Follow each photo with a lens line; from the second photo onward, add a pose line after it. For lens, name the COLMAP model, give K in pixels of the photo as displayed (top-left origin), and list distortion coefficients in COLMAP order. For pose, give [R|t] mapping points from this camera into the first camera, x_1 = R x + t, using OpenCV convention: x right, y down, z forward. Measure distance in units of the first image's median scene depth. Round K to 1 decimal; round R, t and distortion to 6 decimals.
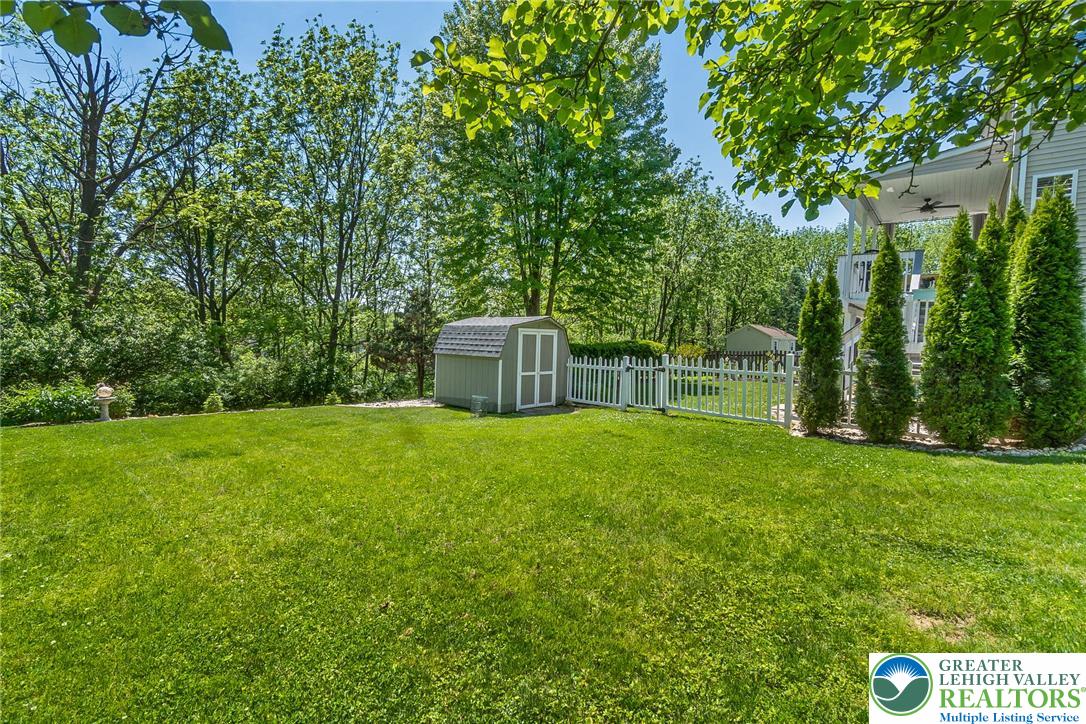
lens RADIAL K [[479.6, 0, 541.7], [0, 479.6, 357.9], [0, 0, 1]] dist [0.001003, 0.000723]
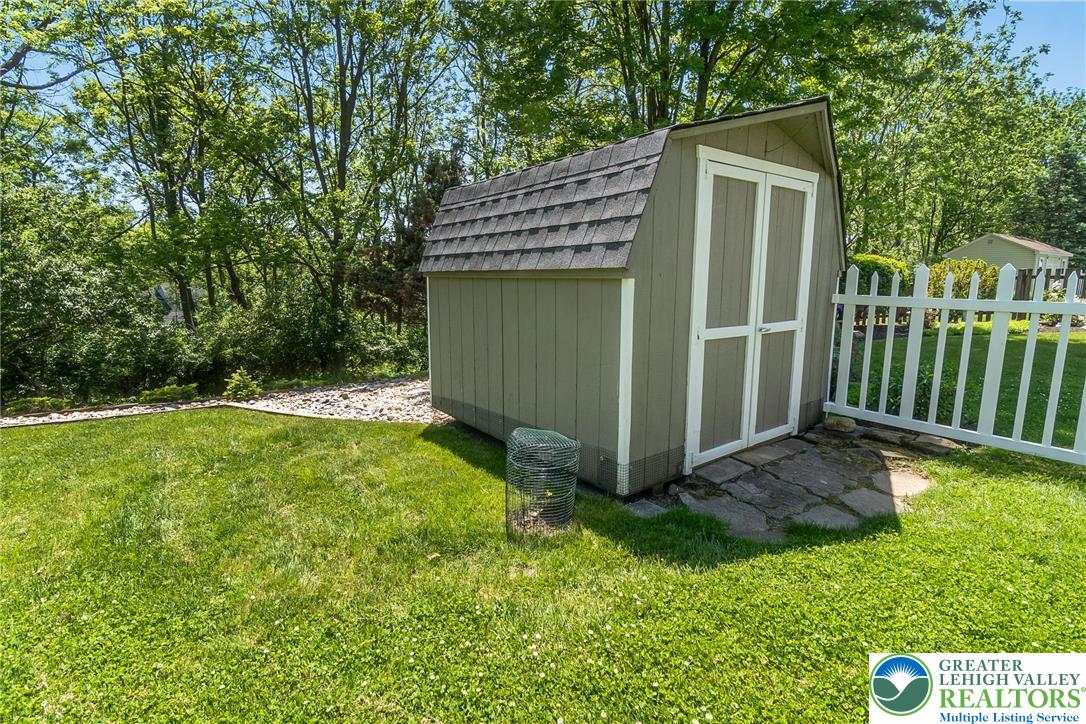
lens RADIAL K [[500.6, 0, 549.4], [0, 500.6, 359.8], [0, 0, 1]] dist [-0.005845, -0.000875]
pose [[0.986014, 0.000302, -0.166660, -0.078247], [0.020065, 0.992509, 0.120511, 0.012144], [0.165448, -0.122170, 0.978622, 0.702575]]
